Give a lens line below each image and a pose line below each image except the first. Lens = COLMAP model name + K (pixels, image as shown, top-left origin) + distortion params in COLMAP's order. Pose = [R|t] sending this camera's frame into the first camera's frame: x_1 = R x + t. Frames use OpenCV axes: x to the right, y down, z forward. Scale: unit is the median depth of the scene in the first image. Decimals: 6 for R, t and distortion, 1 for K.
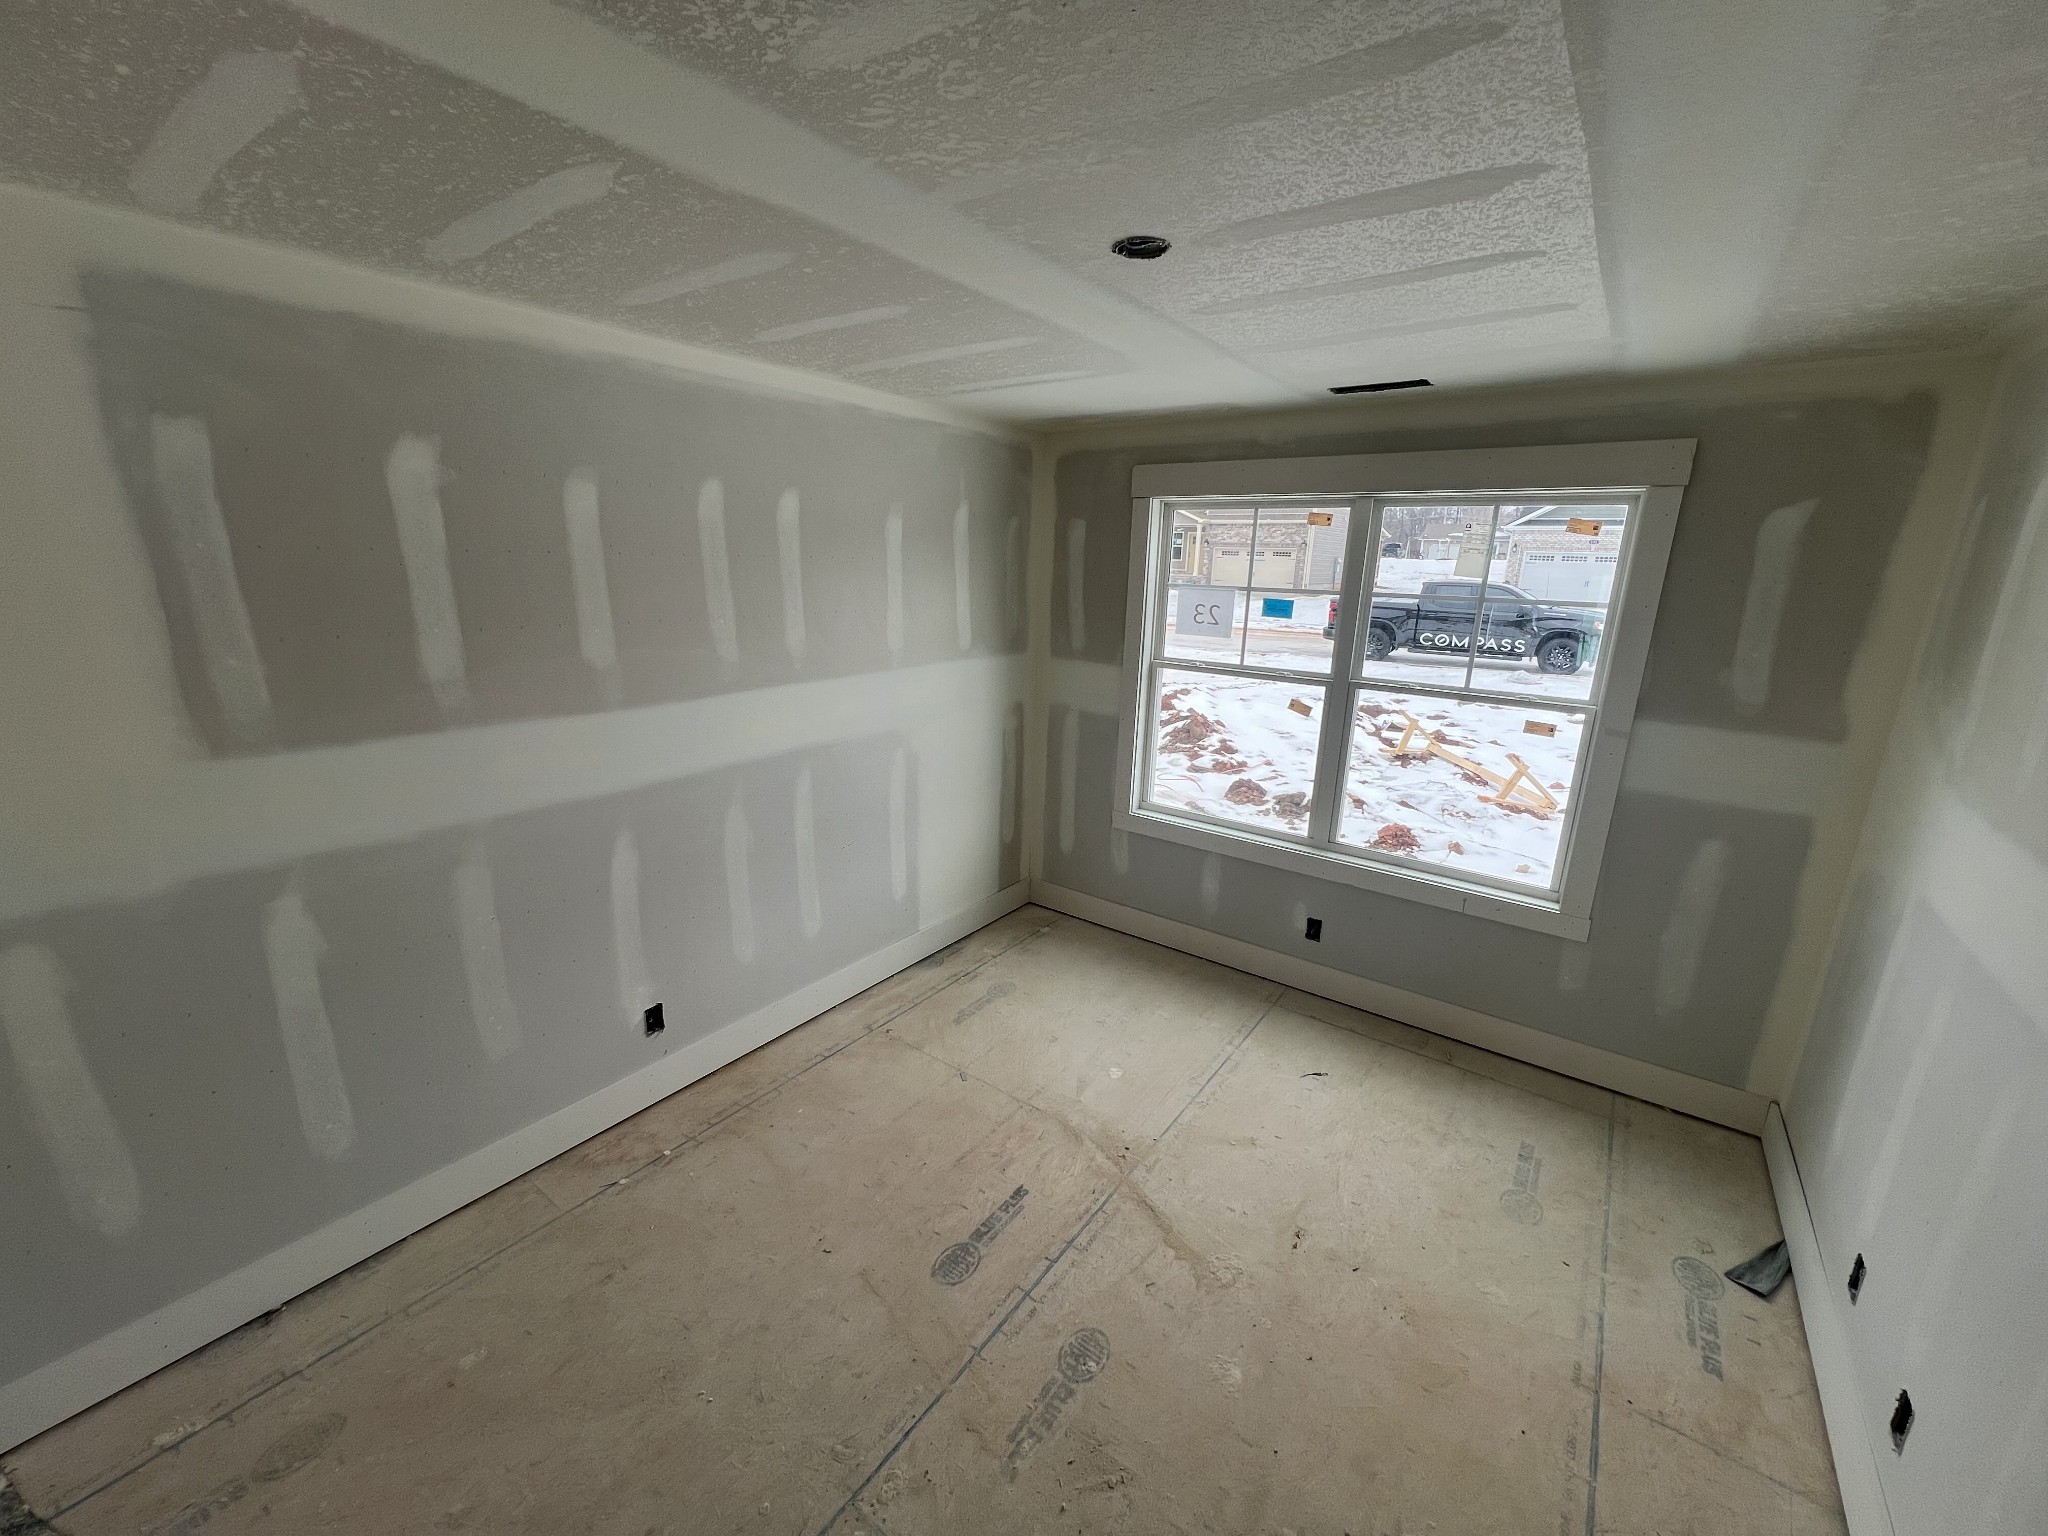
lens RADIAL K [[802.1, 0, 1013.7], [0, 802.1, 765.5], [0, 0, 1]] dist [0.002158, 0.000056]
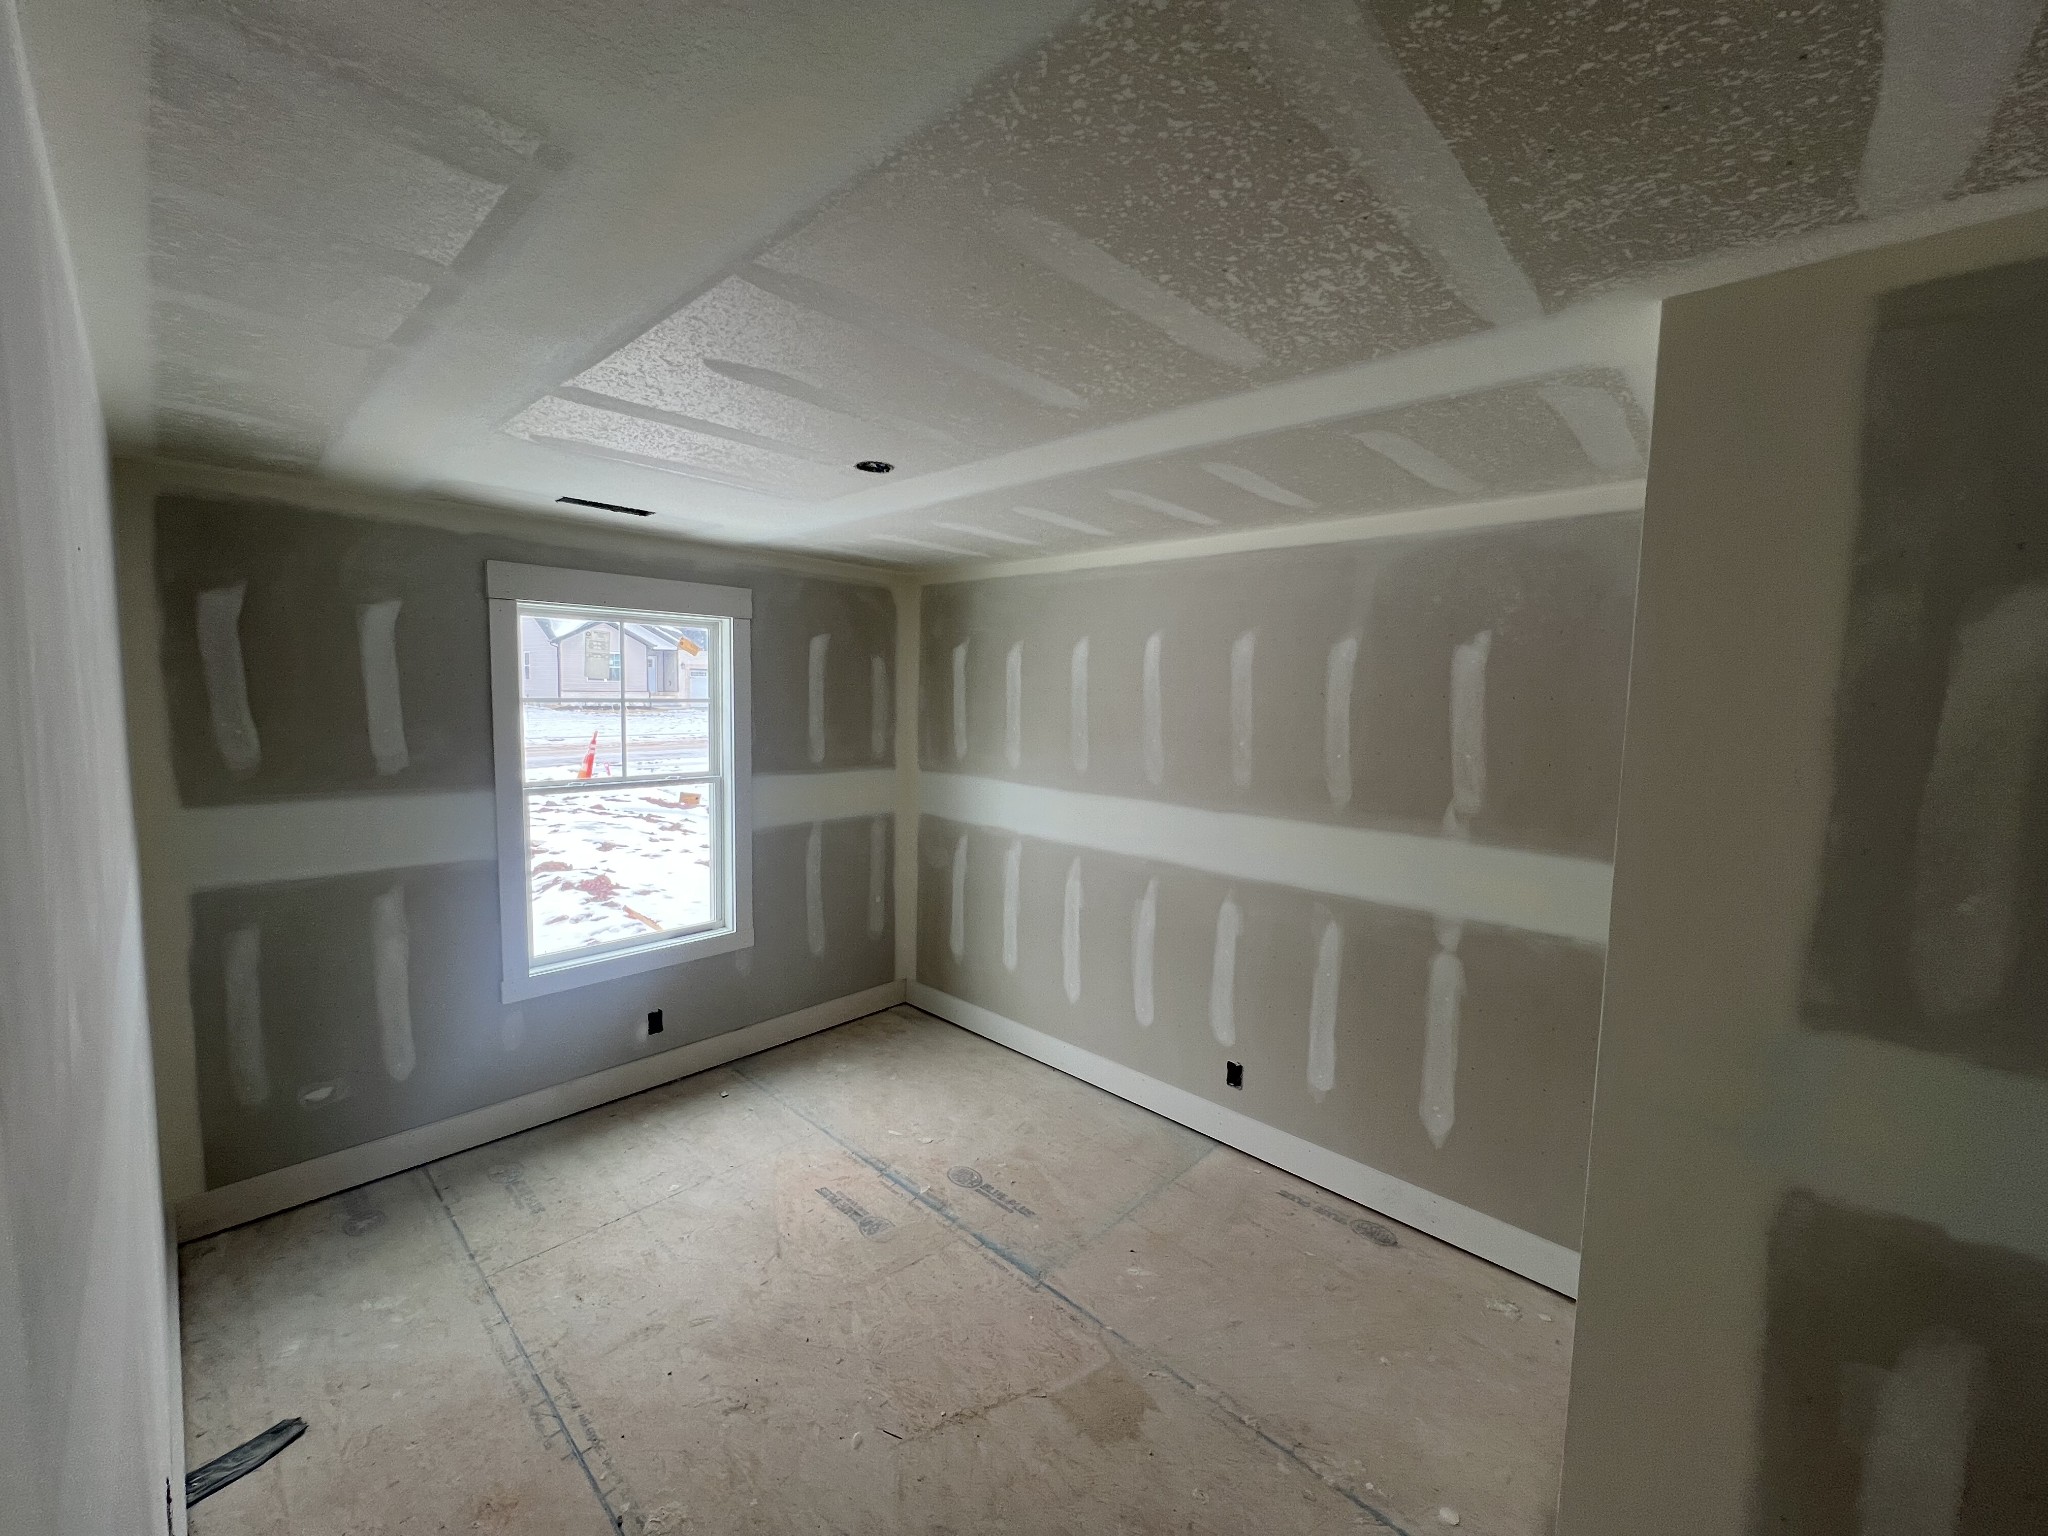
lens RADIAL K [[802.1, 0, 1013.7], [0, 802.1, 765.5], [0, 0, 1]] dist [0.002158, 0.000056]
pose [[0.107053, -0.122637, 0.986661, -0.628985], [0.220677, 0.970543, 0.096690, -0.128391], [-0.969454, 0.207382, 0.130963, 0.410174]]
